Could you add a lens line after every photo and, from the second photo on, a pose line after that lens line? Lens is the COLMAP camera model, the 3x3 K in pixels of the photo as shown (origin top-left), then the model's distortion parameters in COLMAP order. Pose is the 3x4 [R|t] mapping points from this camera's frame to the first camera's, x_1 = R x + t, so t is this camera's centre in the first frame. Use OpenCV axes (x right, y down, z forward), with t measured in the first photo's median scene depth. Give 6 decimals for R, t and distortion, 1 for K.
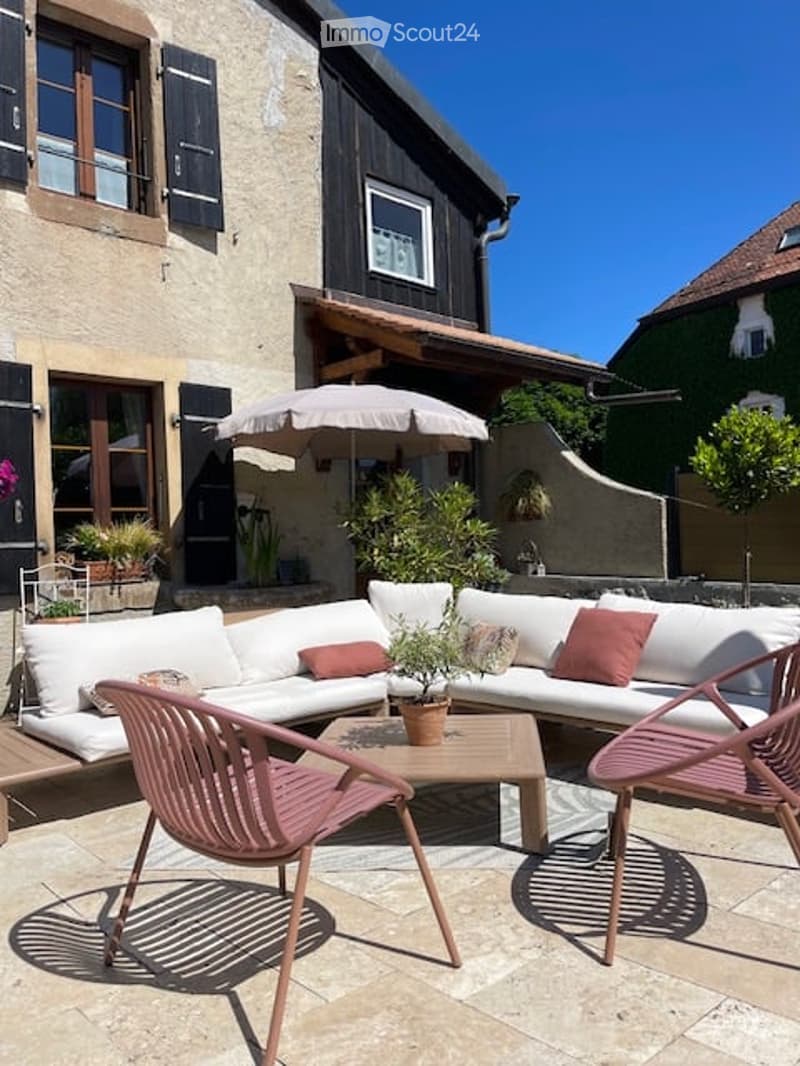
lens RADIAL K [[819.1, 0, 400.0], [0, 819.1, 533.0], [0, 0, 1]] dist [0.054884, -0.122760]
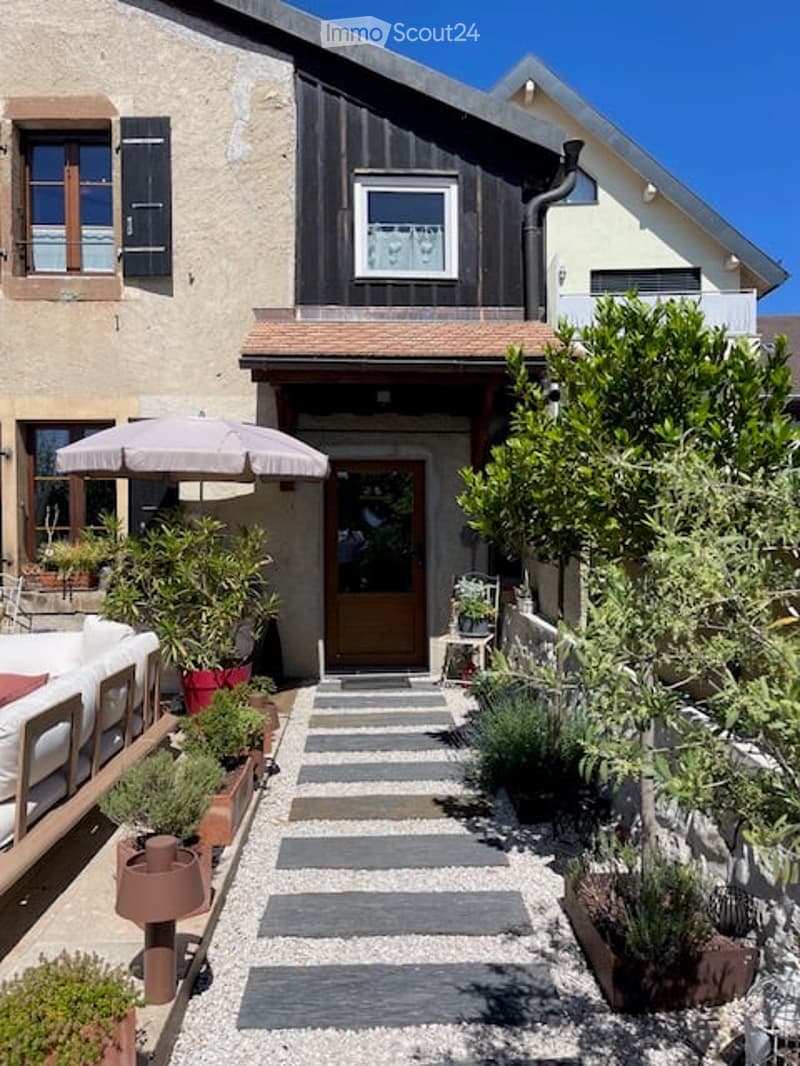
lens RADIAL K [[819.1, 0, 400.0], [0, 819.1, 533.0], [0, 0, 1]] dist [0.054884, -0.122760]
pose [[0.764275, 0.038403, -0.643746, 0.732824], [-0.016364, 0.999059, 0.040171, -0.072938], [0.644683, -0.020168, 0.764184, 0.352289]]
